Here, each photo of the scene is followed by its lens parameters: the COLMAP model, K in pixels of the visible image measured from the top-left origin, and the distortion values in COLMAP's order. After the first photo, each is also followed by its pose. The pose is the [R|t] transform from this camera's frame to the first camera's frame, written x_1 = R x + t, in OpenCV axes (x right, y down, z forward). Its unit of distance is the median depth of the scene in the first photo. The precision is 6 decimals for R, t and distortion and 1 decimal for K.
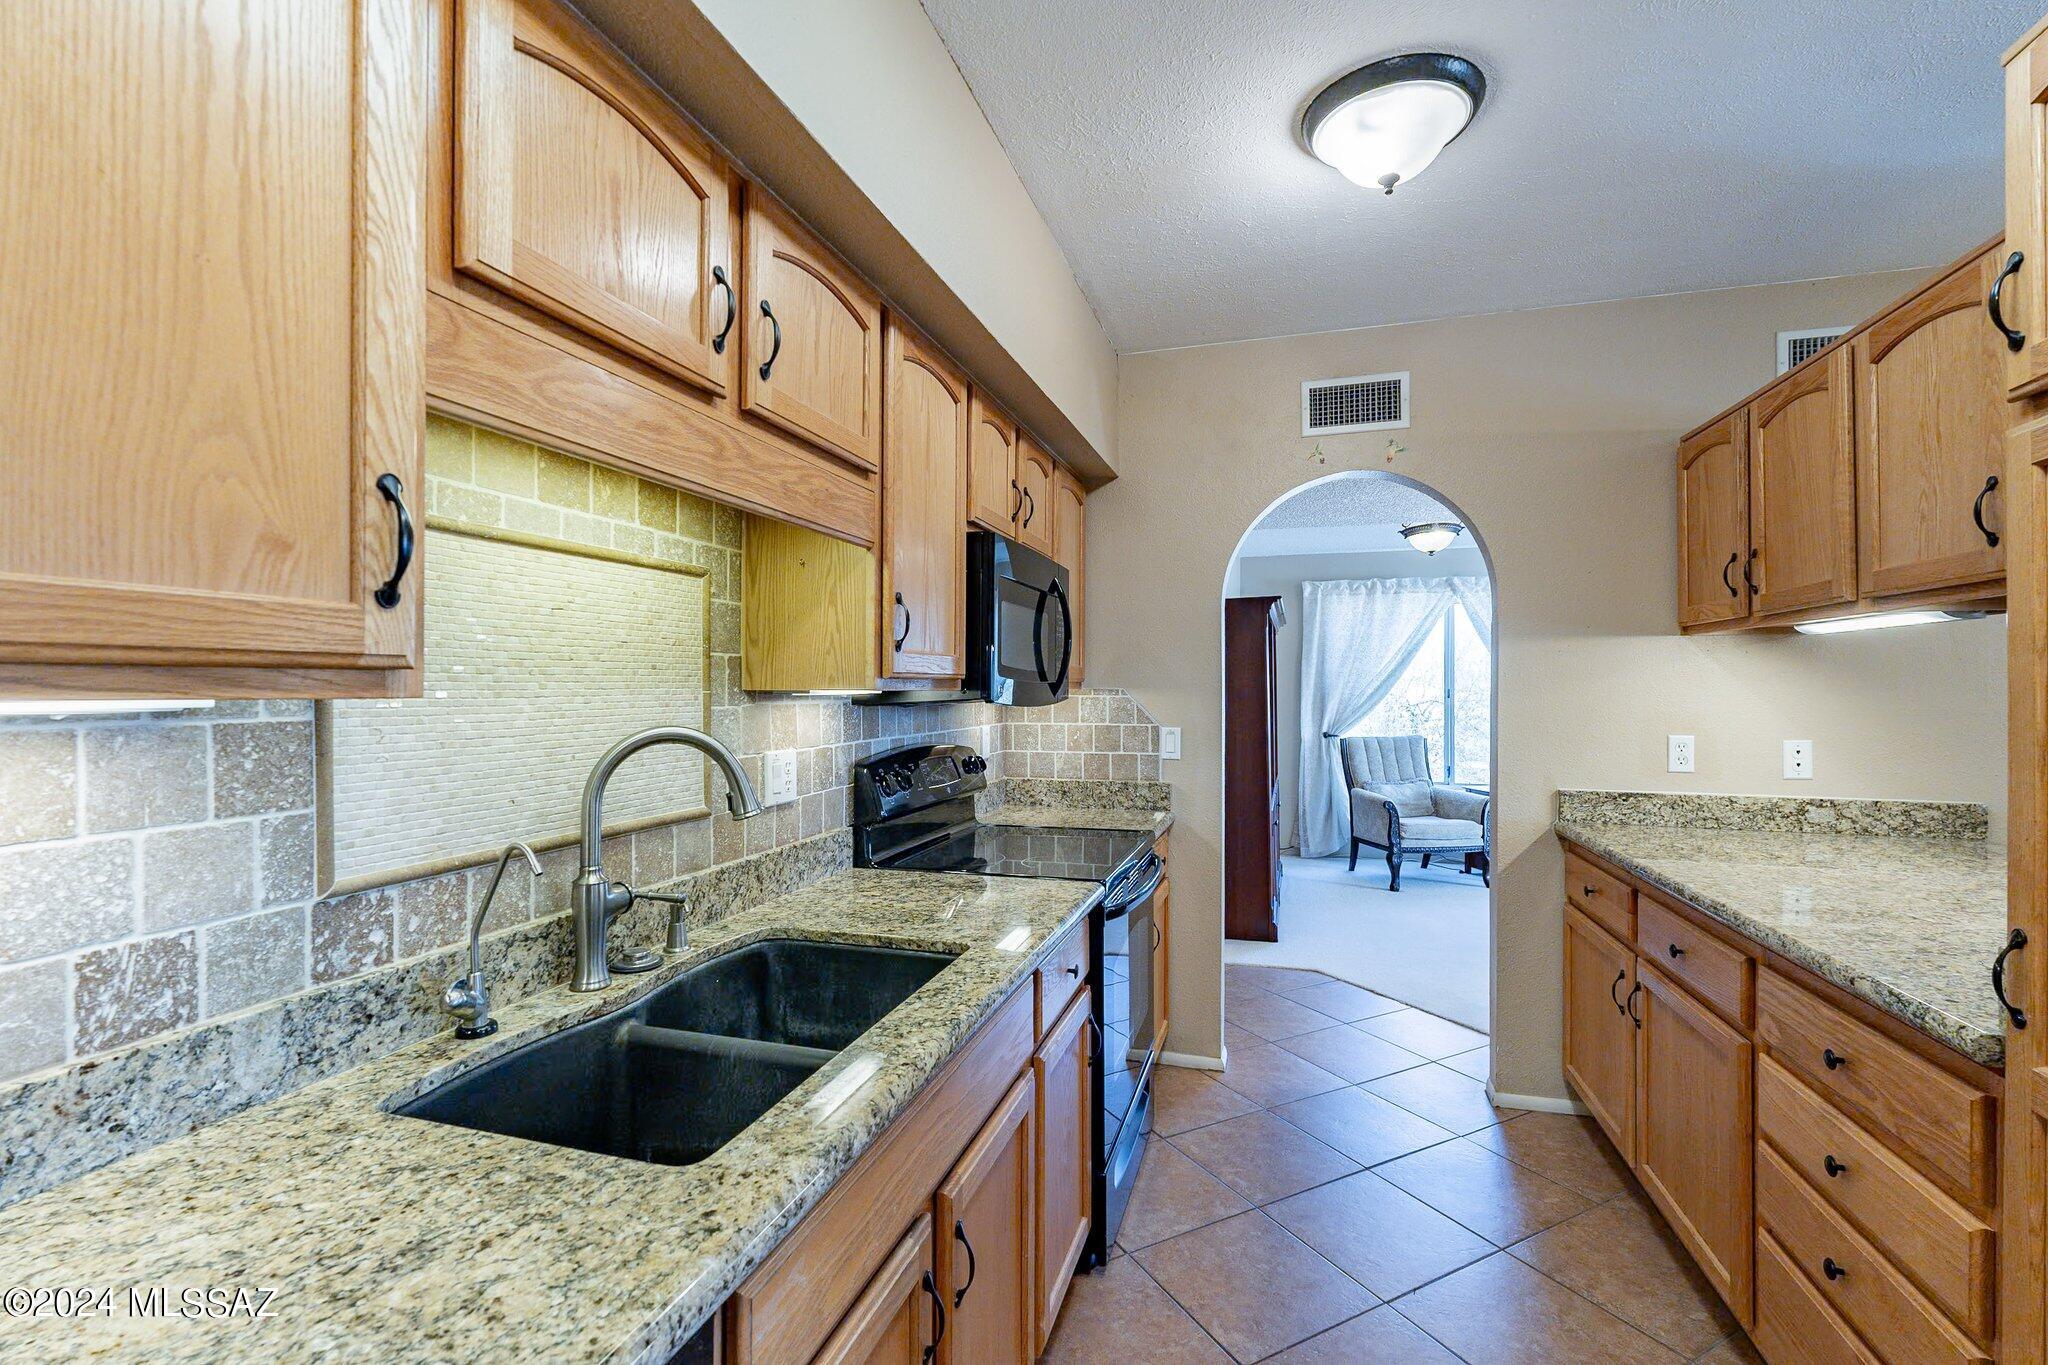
lens RADIAL K [[905.6, 0, 1024.0], [0, 905.6, 682.5], [0, 0, 1]] dist [-0.008040, 0.000837]
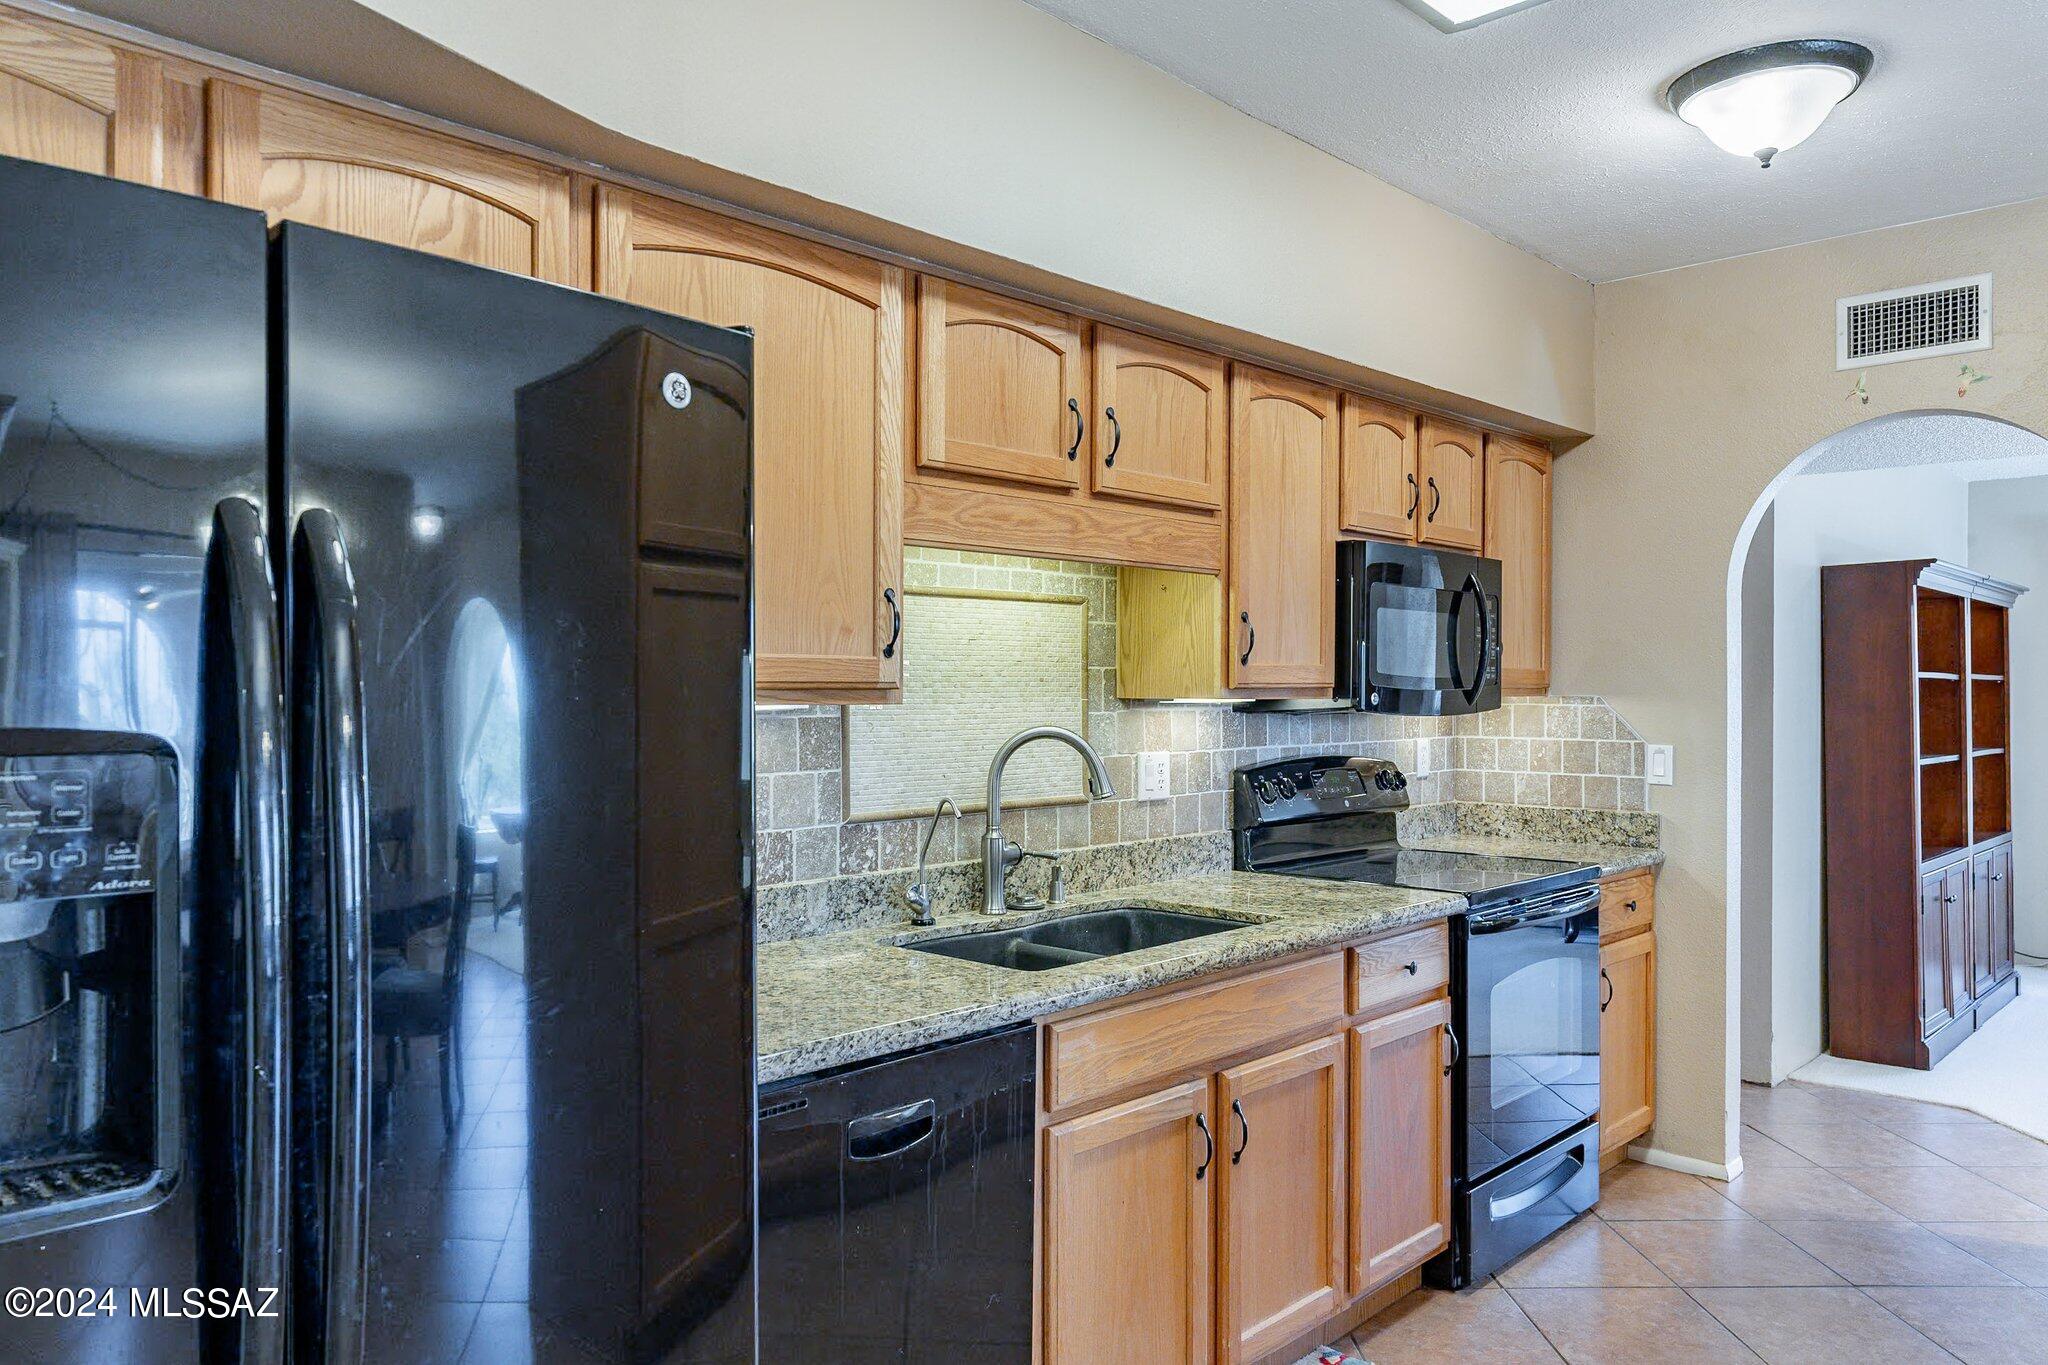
lens RADIAL K [[1455.2, 0, 1024.0], [0, 1455.2, 682.5], [0, 0, 1]] dist [-0.003820, -0.000448]
pose [[0.897936, 0.001913, -0.440122, 0.453178], [-0.000419, 0.999994, 0.003490, -0.020156], [0.440126, -0.002950, 0.897931, -0.817797]]
